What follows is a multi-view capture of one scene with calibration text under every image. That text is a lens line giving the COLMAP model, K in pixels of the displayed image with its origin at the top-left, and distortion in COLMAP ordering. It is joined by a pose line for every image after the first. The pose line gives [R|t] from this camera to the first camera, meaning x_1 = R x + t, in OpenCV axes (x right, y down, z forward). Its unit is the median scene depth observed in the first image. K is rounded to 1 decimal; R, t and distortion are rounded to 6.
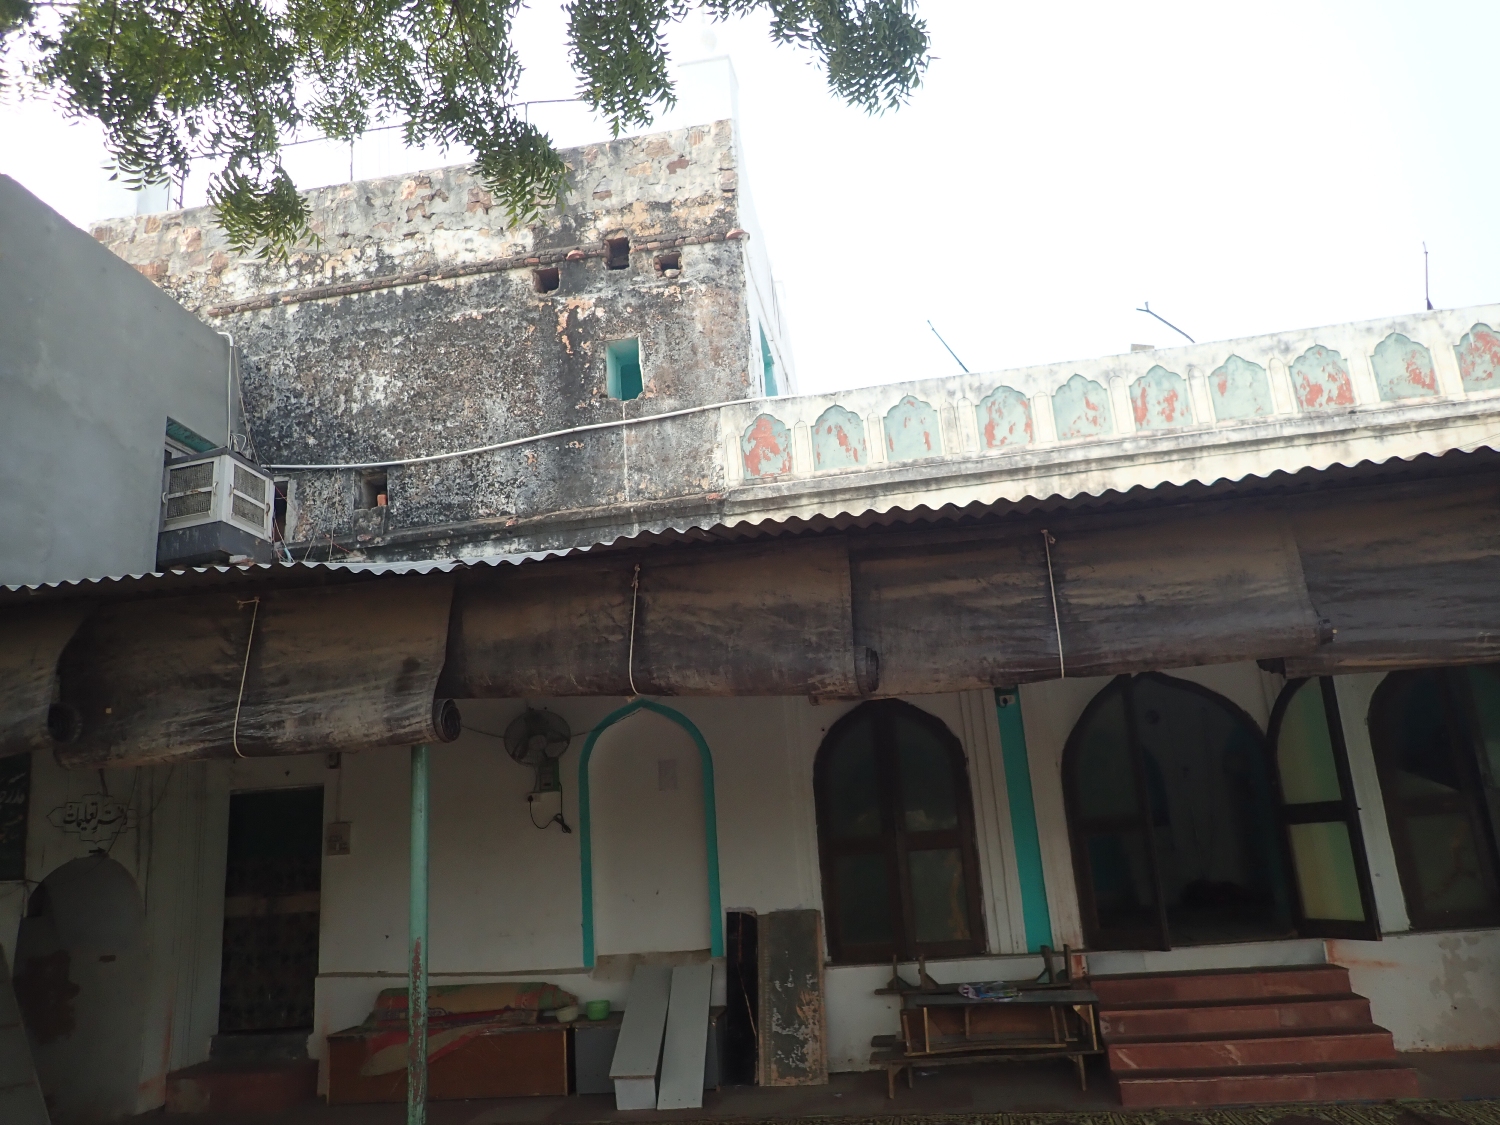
lens RADIAL K [[1107.8, 0, 750.0], [0, 1107.8, 562.5], [0, 0, 1]] dist [0.004714, -0.010596]
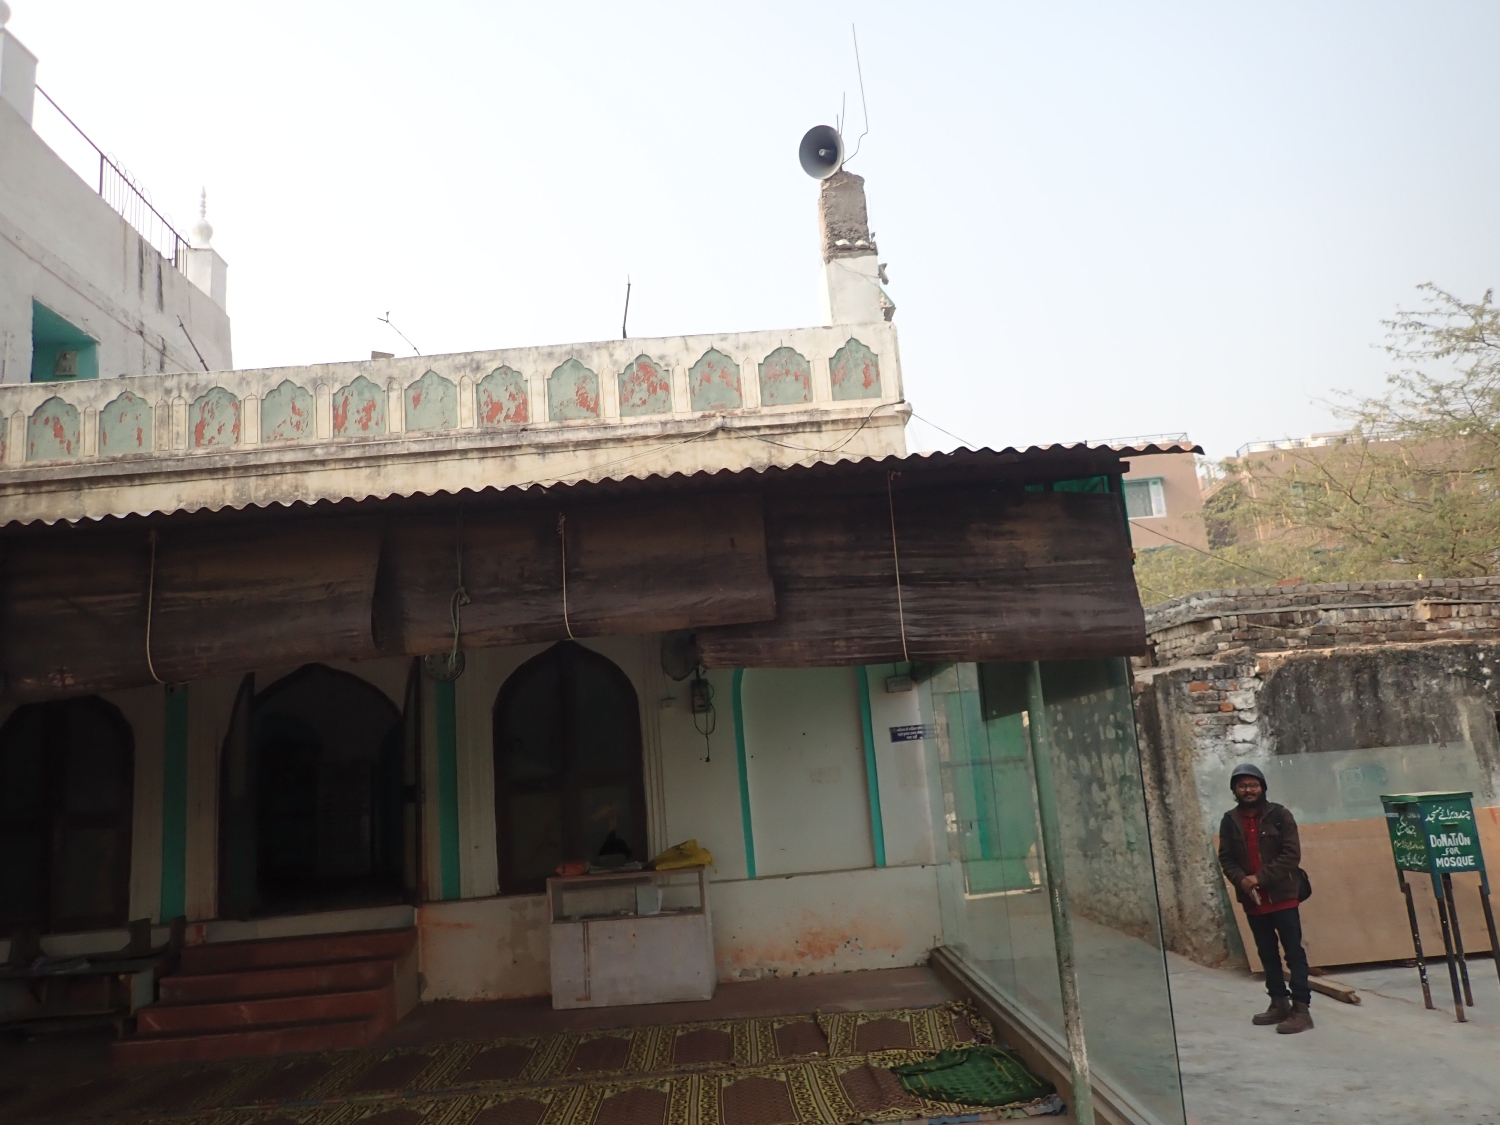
lens RADIAL K [[1107.8, 0, 750.0], [0, 1107.8, 562.5], [0, 0, 1]] dist [0.004714, -0.010596]
pose [[0.985001, 0.023004, 0.171007, 0.626034], [-0.032204, 0.998168, 0.051222, -0.073088], [-0.169516, -0.055961, 0.983937, -0.140149]]
